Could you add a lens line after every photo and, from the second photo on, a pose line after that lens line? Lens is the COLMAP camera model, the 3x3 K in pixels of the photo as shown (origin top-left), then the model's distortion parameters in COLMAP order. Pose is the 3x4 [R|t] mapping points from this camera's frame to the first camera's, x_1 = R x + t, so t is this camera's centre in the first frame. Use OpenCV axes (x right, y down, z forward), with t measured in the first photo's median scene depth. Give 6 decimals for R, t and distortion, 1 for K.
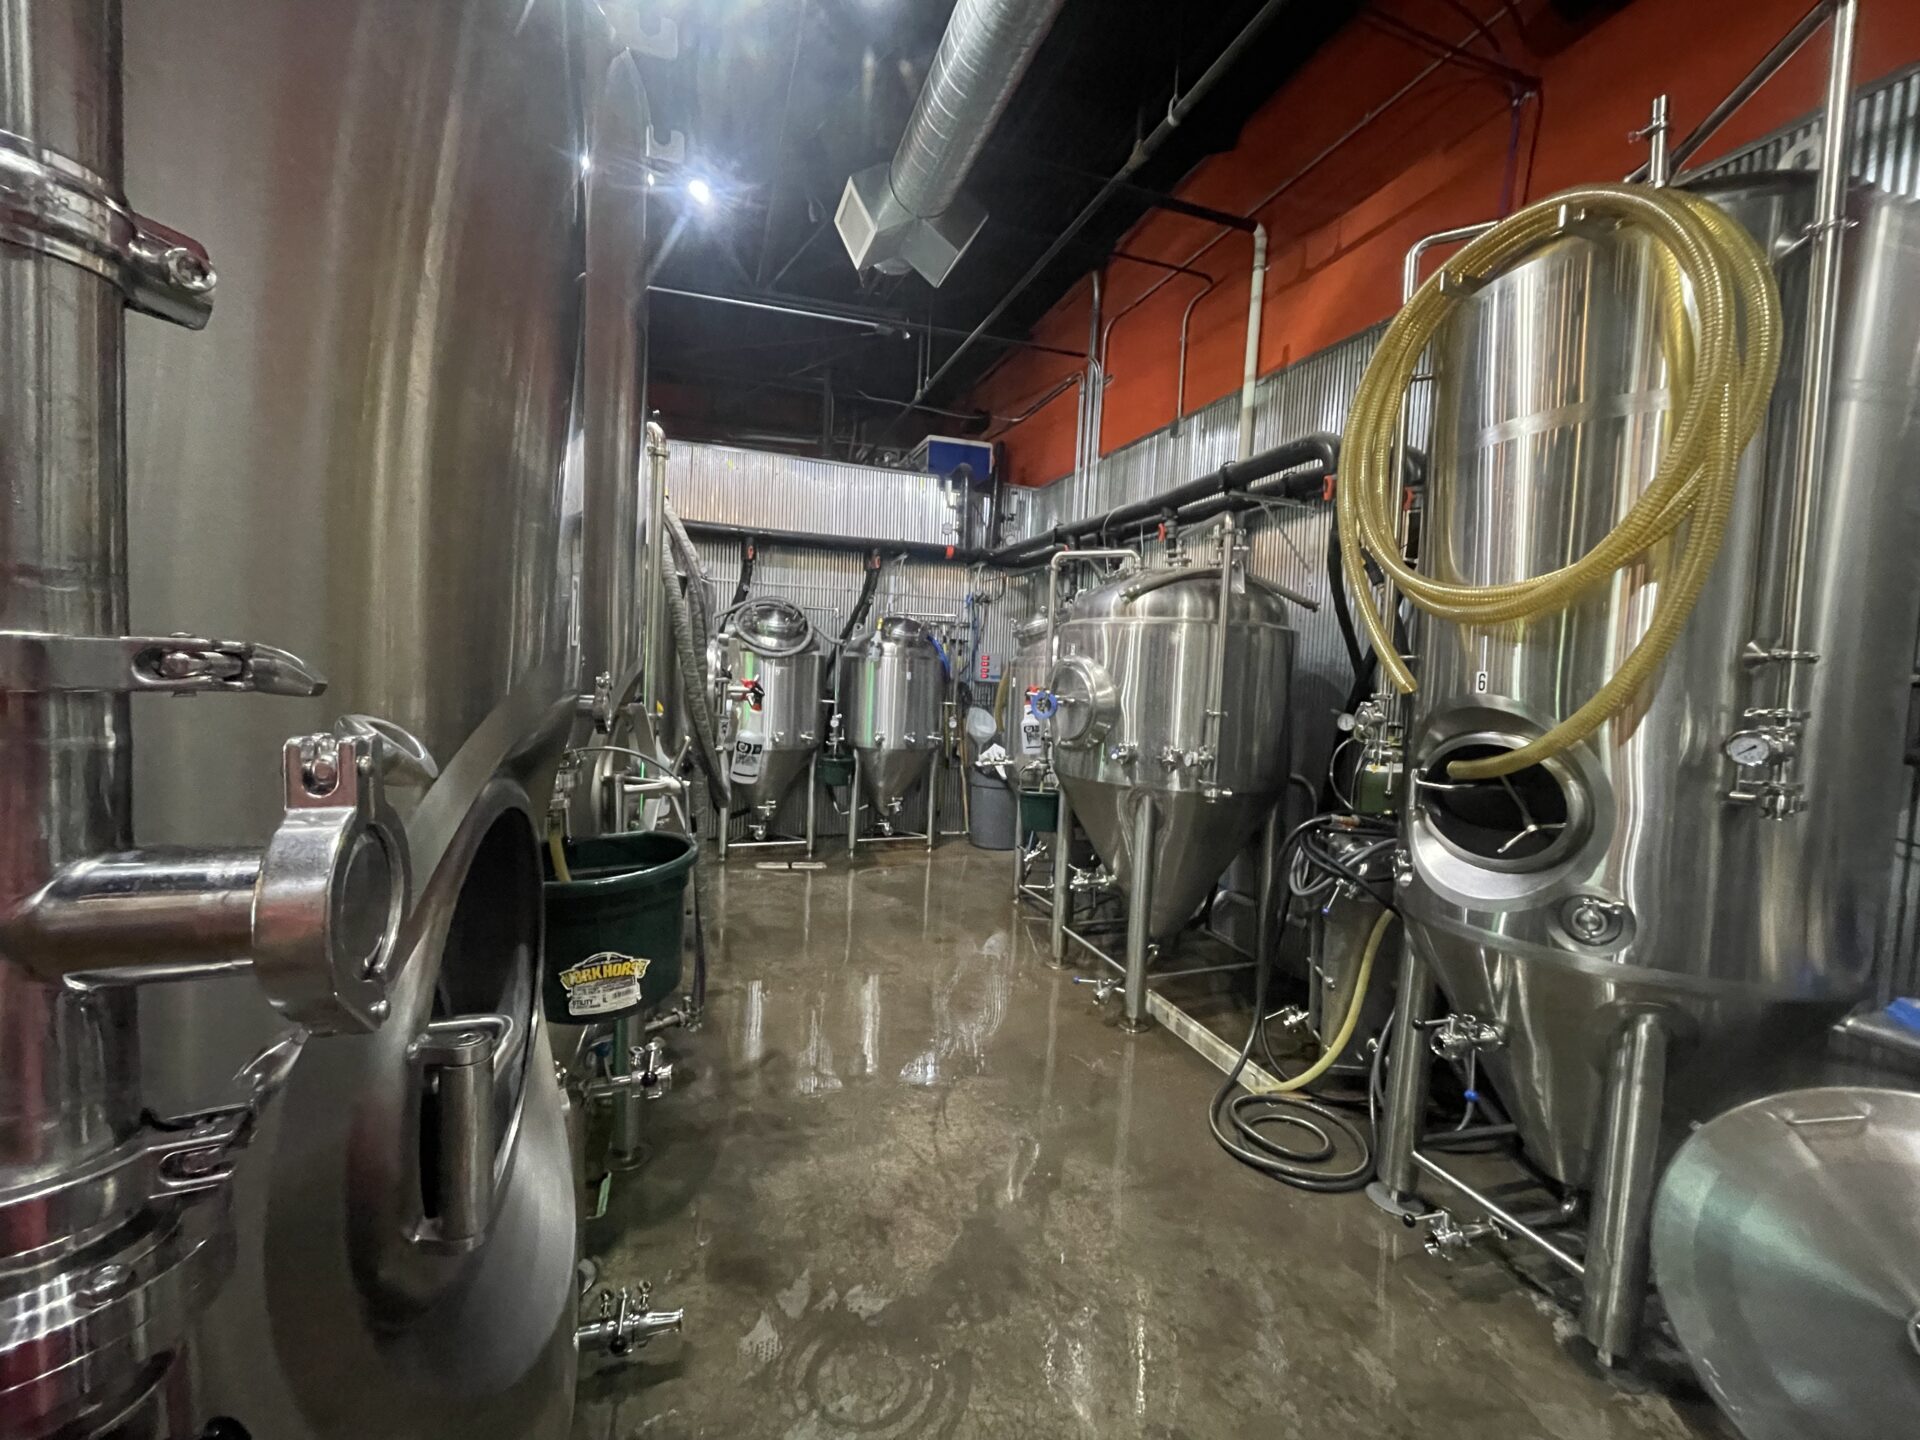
lens RADIAL K [[795.8, 0, 955.9], [0, 795.8, 704.5], [0, 0, 1]] dist [-0.008199, 0.001910]
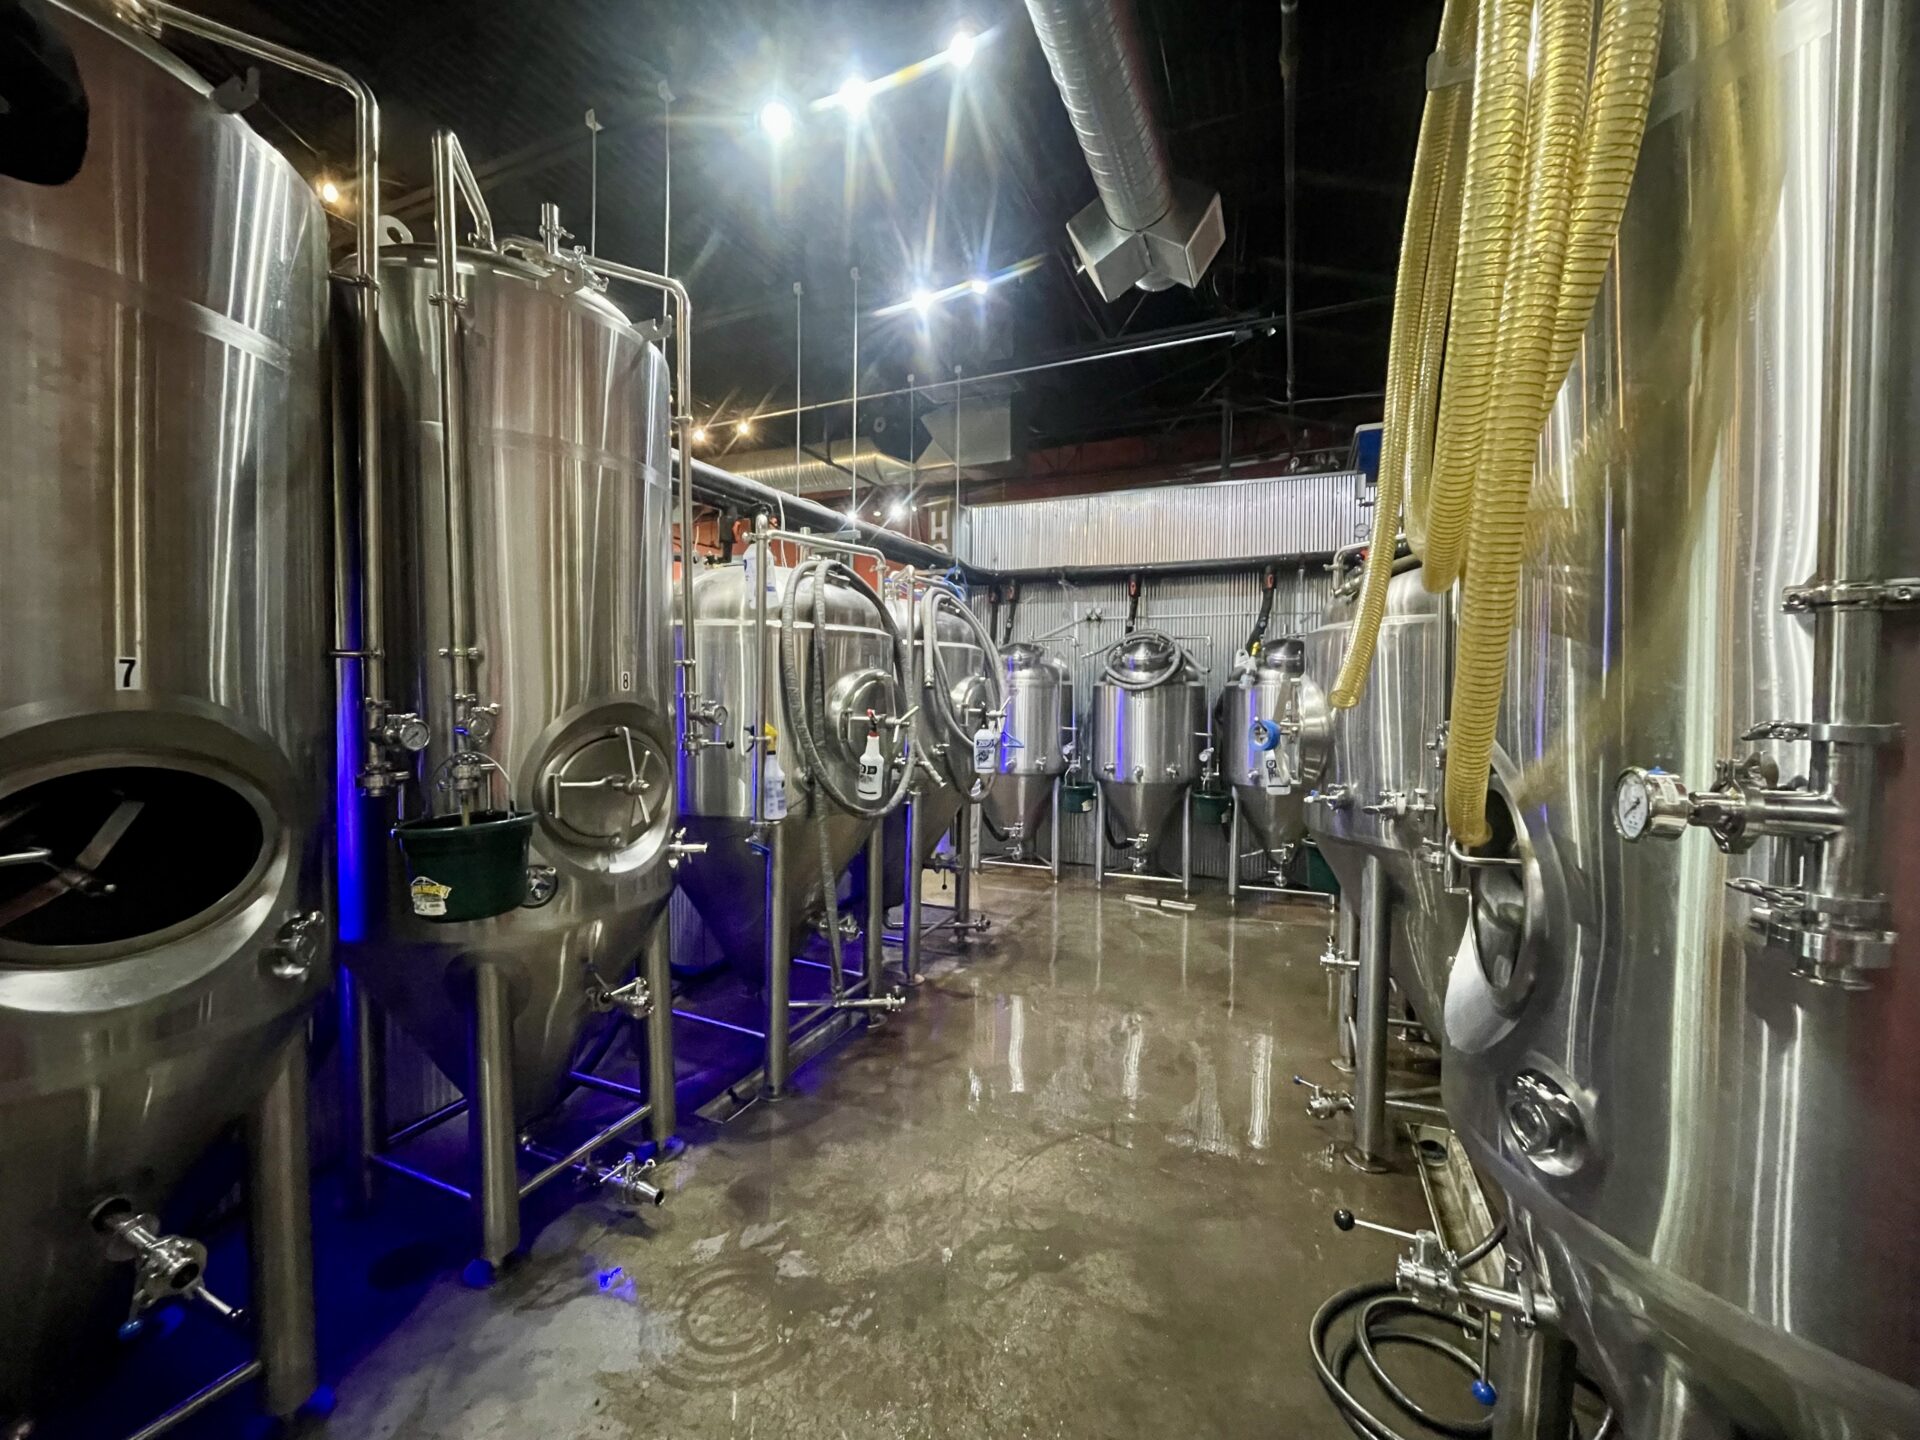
lens RADIAL K [[795.8, 0, 955.3], [0, 795.8, 711.0], [0, 0, 1]] dist [-0.008199, 0.001910]
pose [[0.736867, -0.016735, -0.675831, 0.695956], [-0.009724, 0.999328, -0.035348, 0.012270], [0.675968, 0.032619, 0.736209, 0.262828]]
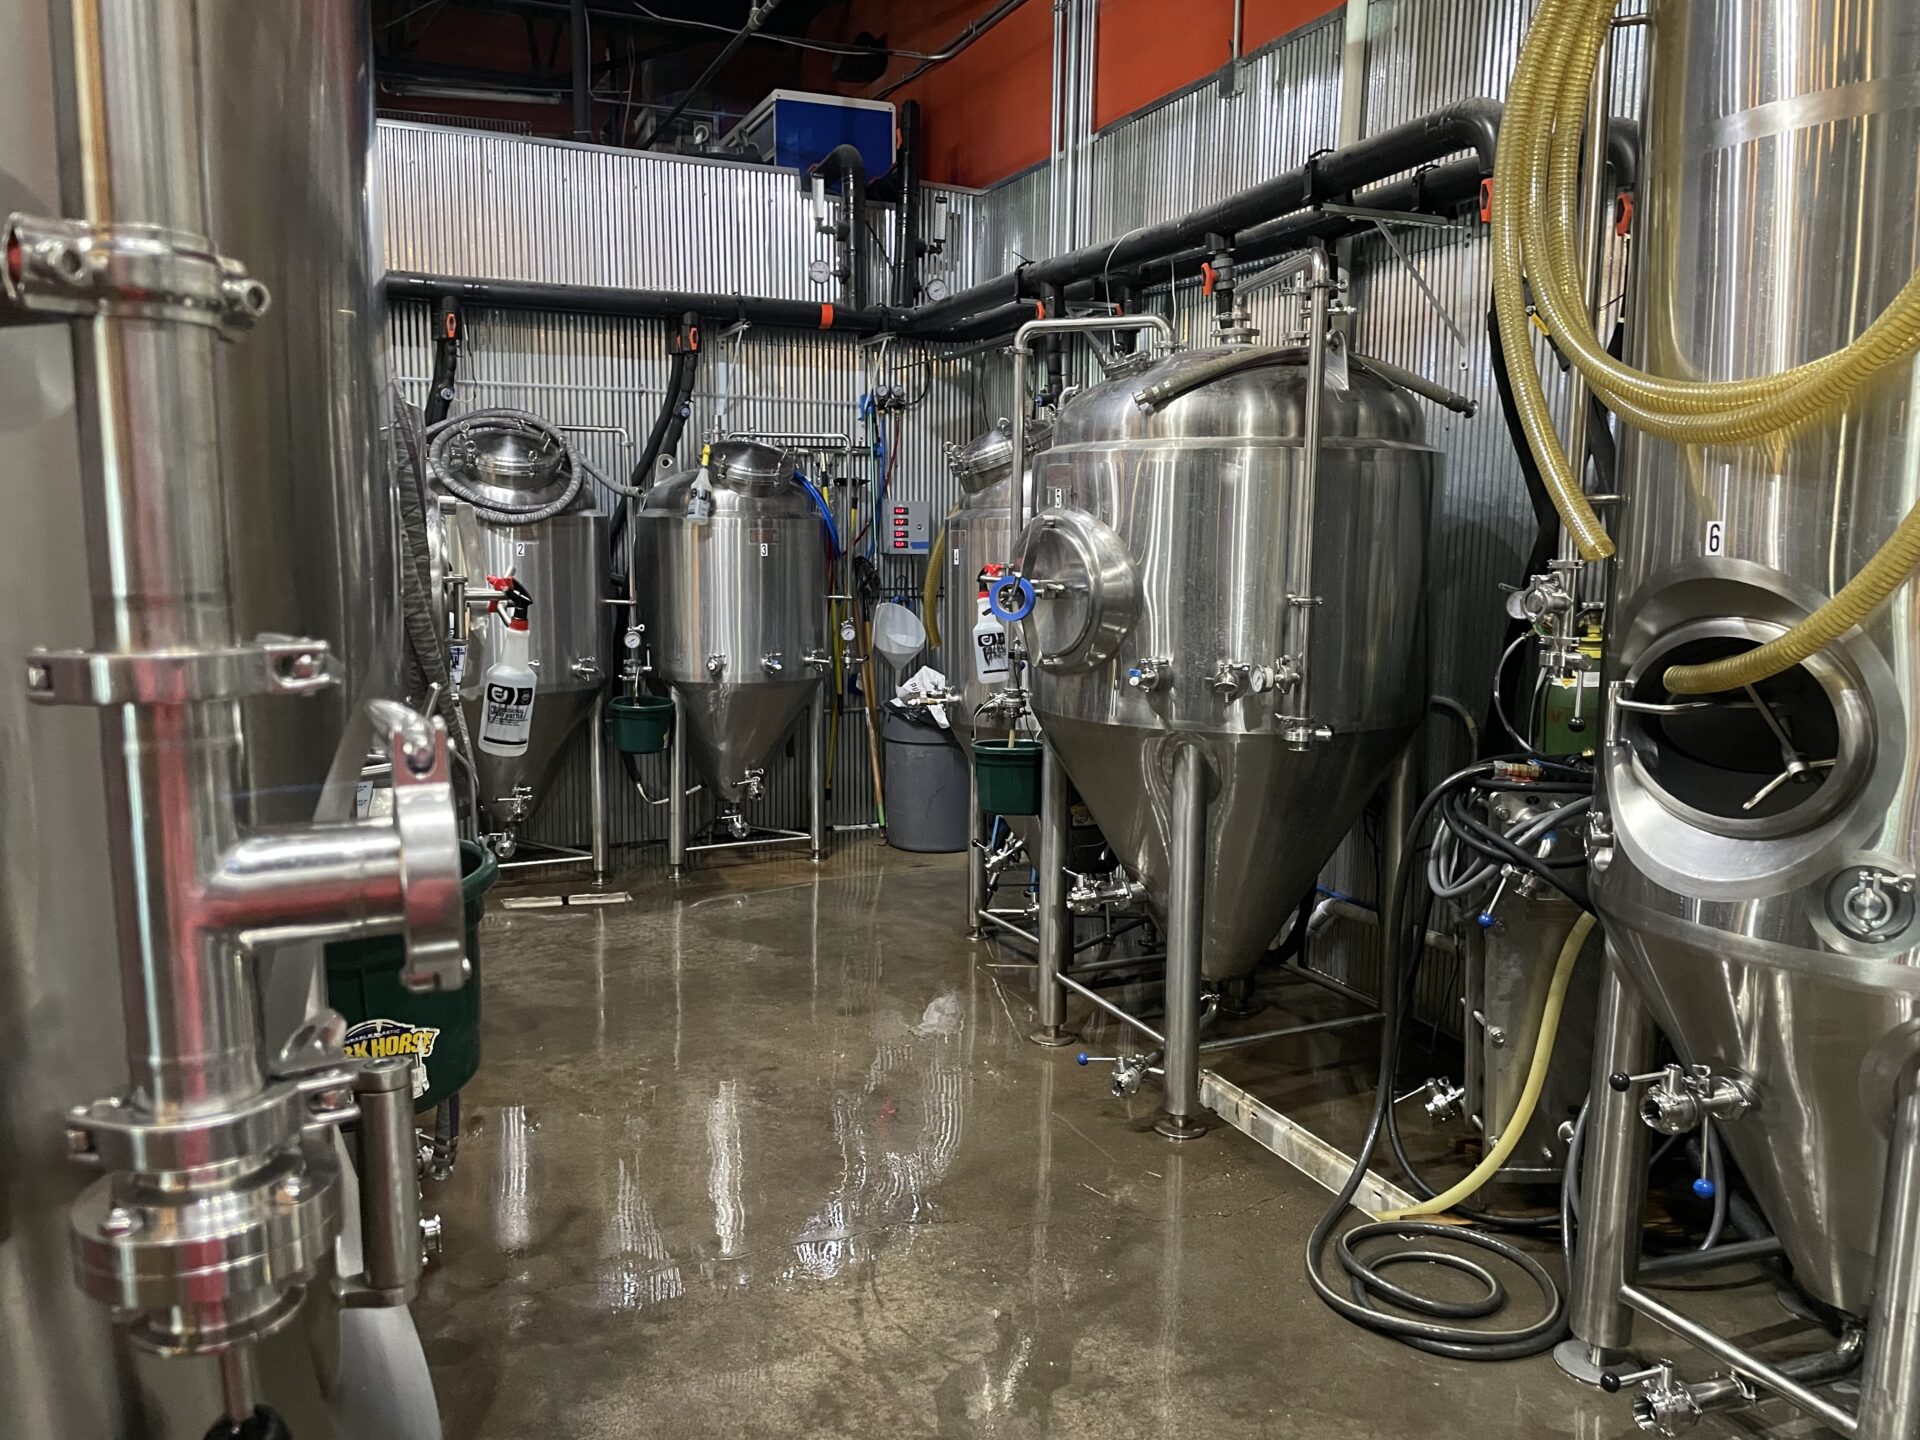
lens RADIAL K [[1483.1, 0, 962.8], [0, 1483.1, 711.6], [0, 0, 1]] dist [0.079587, -0.091223]
pose [[0.995864, -0.045299, 0.078757, -0.021207], [0.038692, 0.995757, 0.083489, -0.012401], [-0.082205, -0.080097, 0.993392, -0.120354]]
